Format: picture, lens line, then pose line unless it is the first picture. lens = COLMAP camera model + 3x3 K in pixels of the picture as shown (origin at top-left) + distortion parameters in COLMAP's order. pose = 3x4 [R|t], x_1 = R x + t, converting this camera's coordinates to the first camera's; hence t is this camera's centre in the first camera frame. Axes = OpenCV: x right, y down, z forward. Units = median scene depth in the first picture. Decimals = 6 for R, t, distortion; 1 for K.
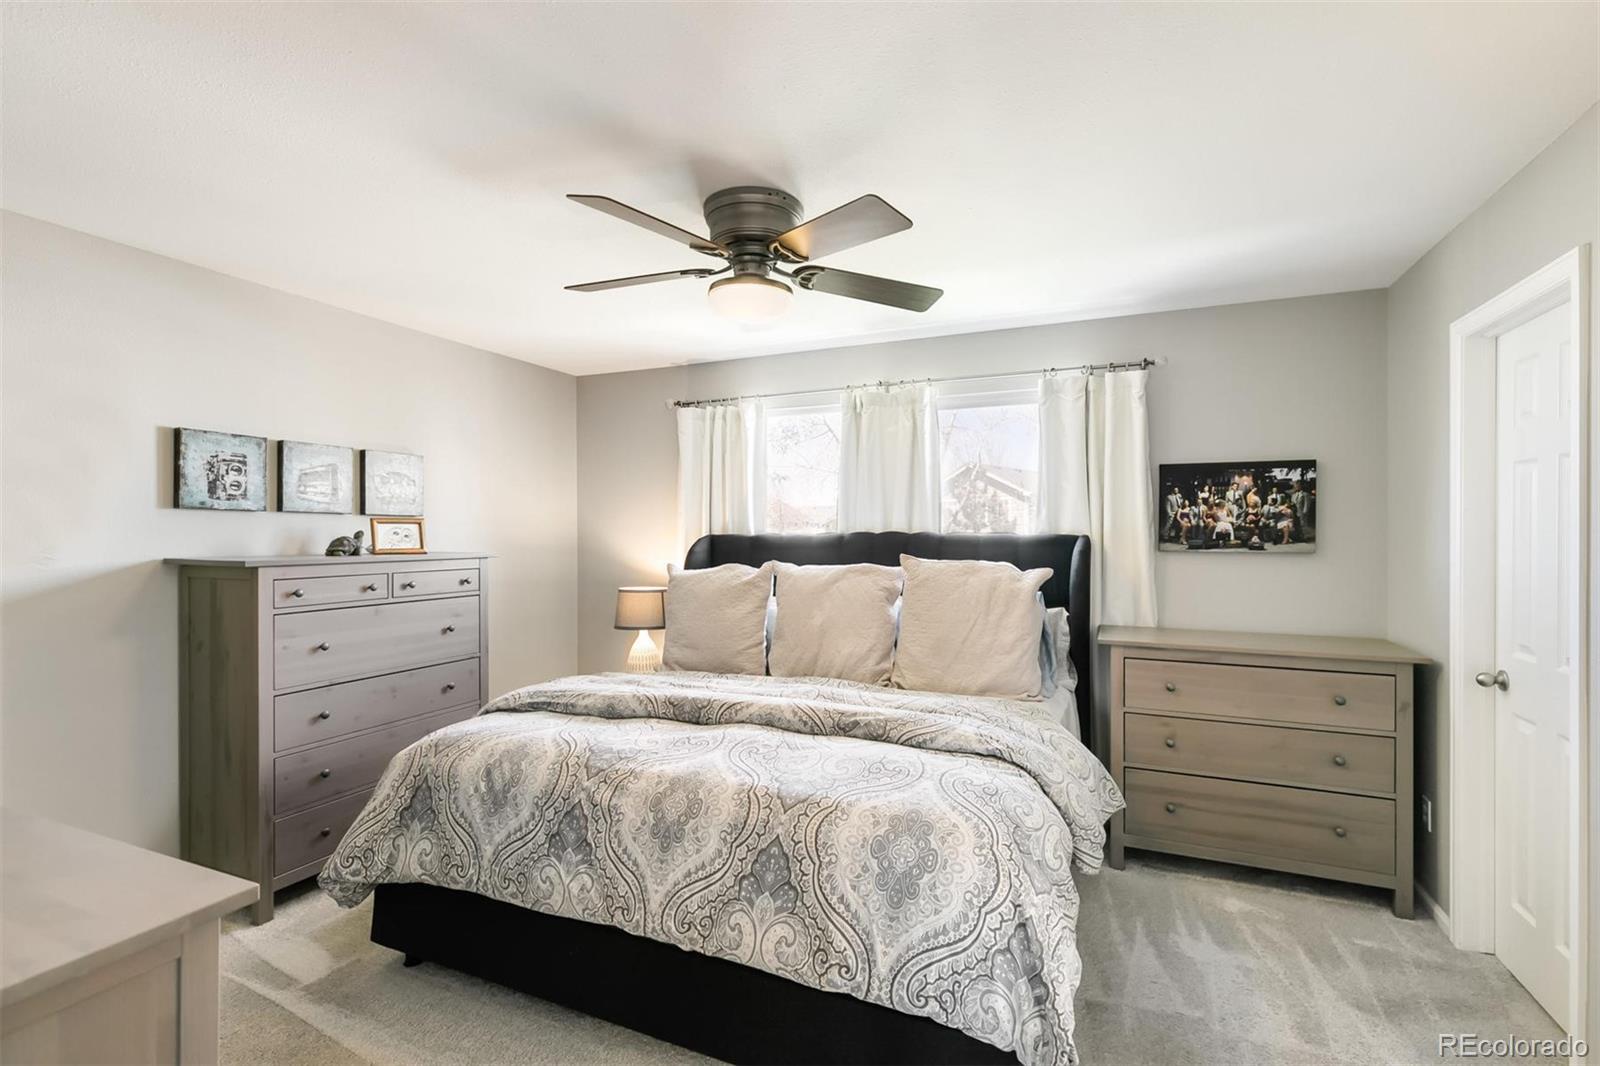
lens RADIAL K [[715.3, 0, 800.0], [0, 715.3, 533.0], [0, 0, 1]] dist [0.013199, -0.000244]
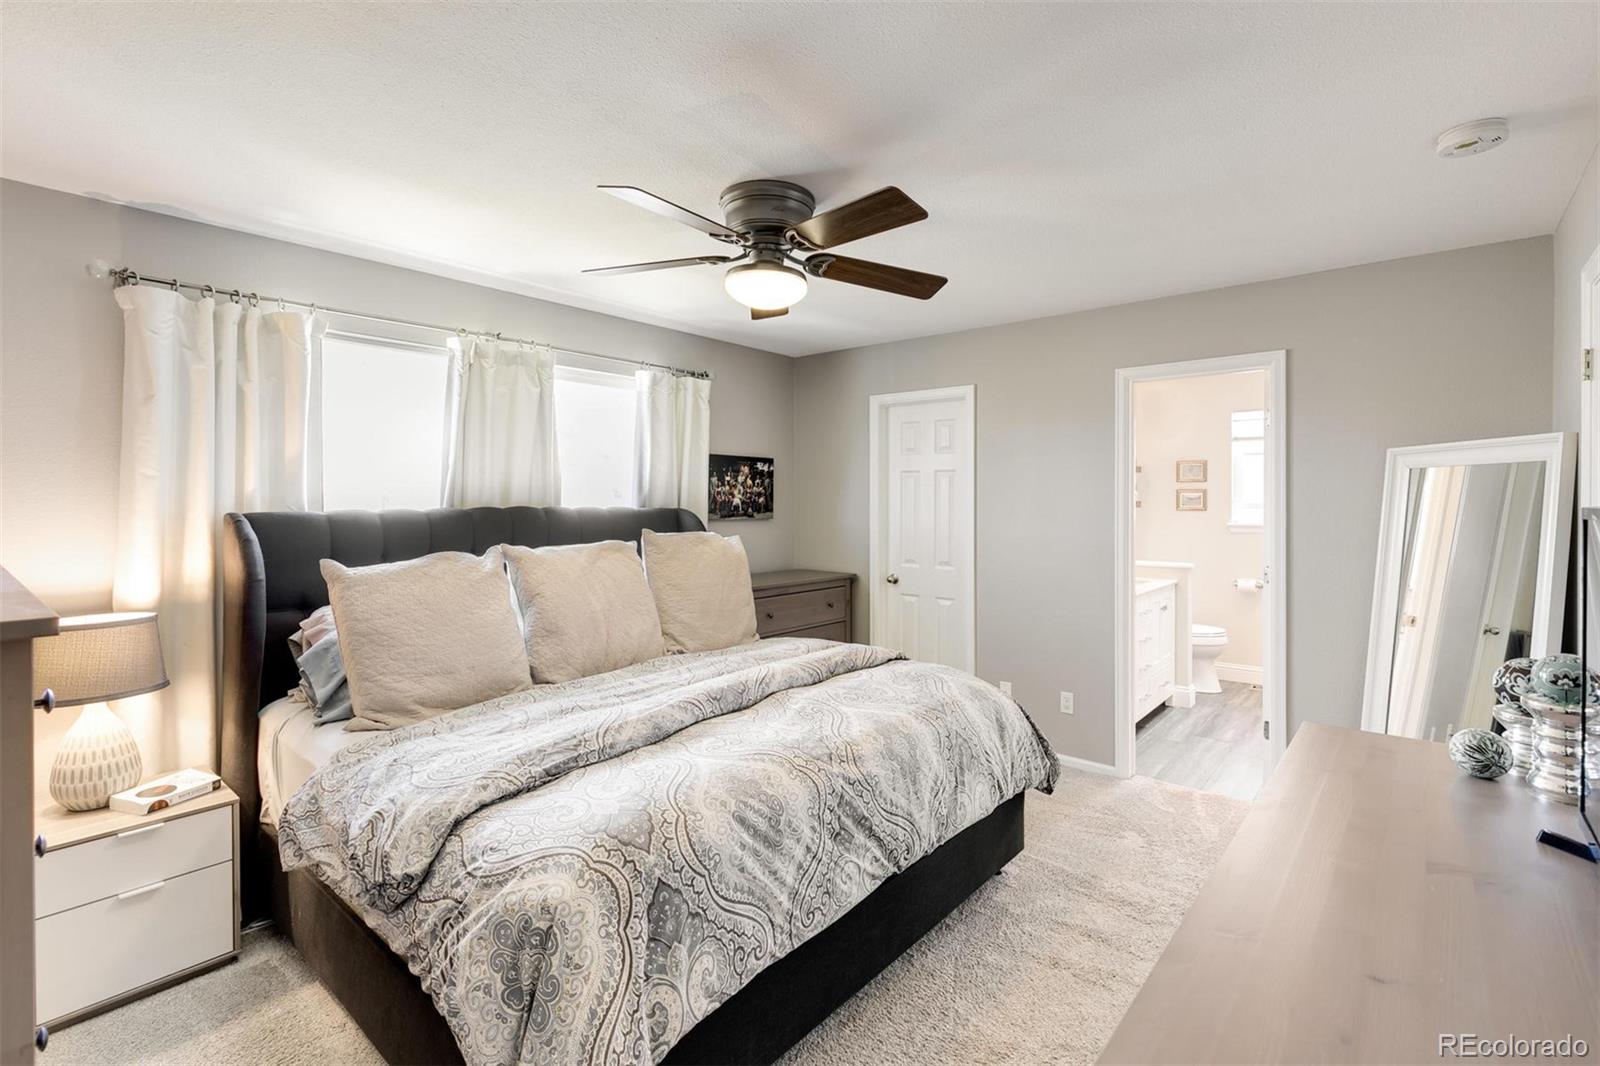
lens RADIAL K [[743.5, 0, 801.3], [0, 743.5, 517.1], [0, 0, 1]] dist [0.014608, -0.000092]
pose [[0.288340, -0.021016, 0.957298, -0.784854], [0.004666, 0.999778, 0.020543, -0.007730], [-0.957517, -0.001457, 0.288374, 0.468793]]
